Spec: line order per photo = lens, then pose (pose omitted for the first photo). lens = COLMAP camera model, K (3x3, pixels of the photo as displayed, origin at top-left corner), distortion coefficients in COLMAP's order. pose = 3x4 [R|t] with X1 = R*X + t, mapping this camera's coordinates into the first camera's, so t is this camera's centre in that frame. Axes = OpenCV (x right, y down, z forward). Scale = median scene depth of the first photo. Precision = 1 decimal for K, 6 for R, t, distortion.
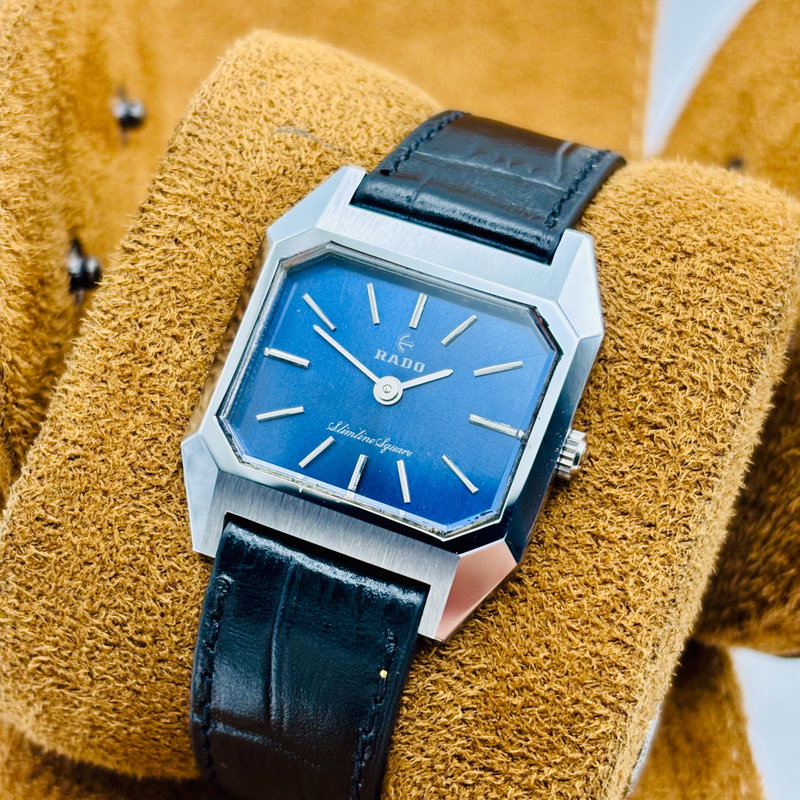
lens RADIAL K [[1654.9, 0, 379.0], [0, 1654.9, 402.9], [0, 0, 1]] dist [0.033062, -0.291933]
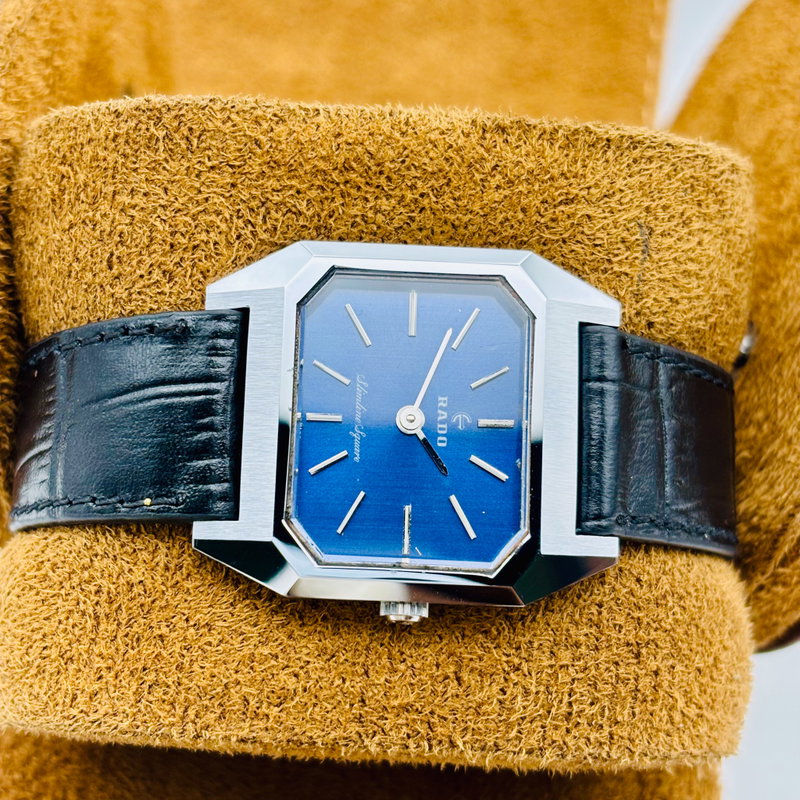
lens RADIAL K [[1654.9, 0, 379.0], [0, 1654.9, 402.9], [0, 0, 1]] dist [0.033062, -0.291933]
pose [[0.312891, 0.949613, 0.018309, -0.028039], [-0.939775, 0.306742, 0.150770, -0.143987], [0.137557, -0.064381, 0.988399, -0.009232]]
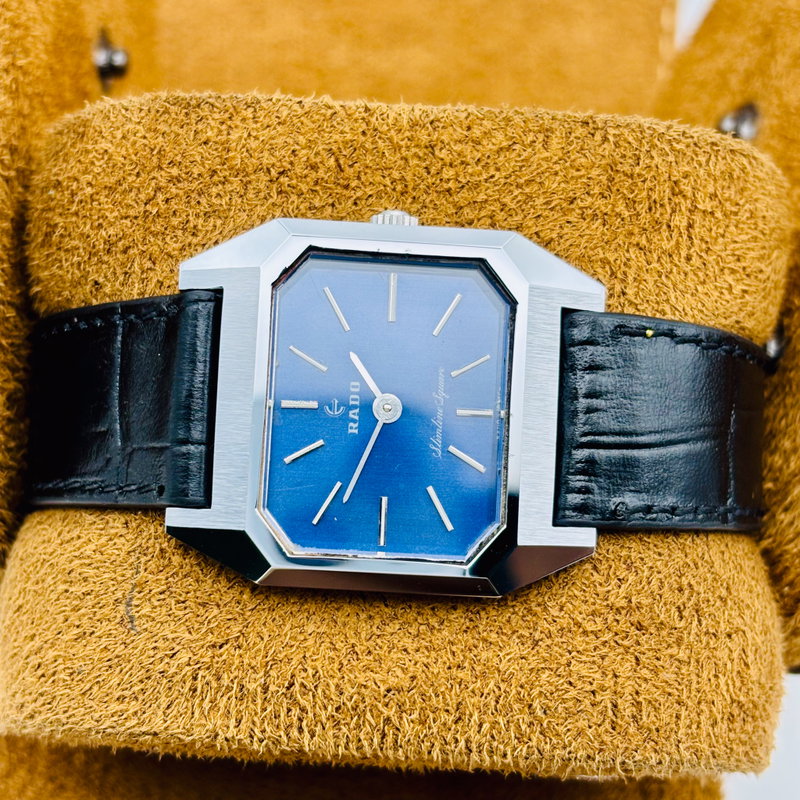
lens RADIAL K [[1654.9, 0, 379.0], [0, 1654.9, 402.9], [0, 0, 1]] dist [0.033062, -0.291933]
pose [[-0.311672, -0.915591, 0.254073, -0.239316], [0.928750, -0.237066, 0.284997, -0.290641], [-0.200709, 0.324796, 0.924242, 0.075194]]
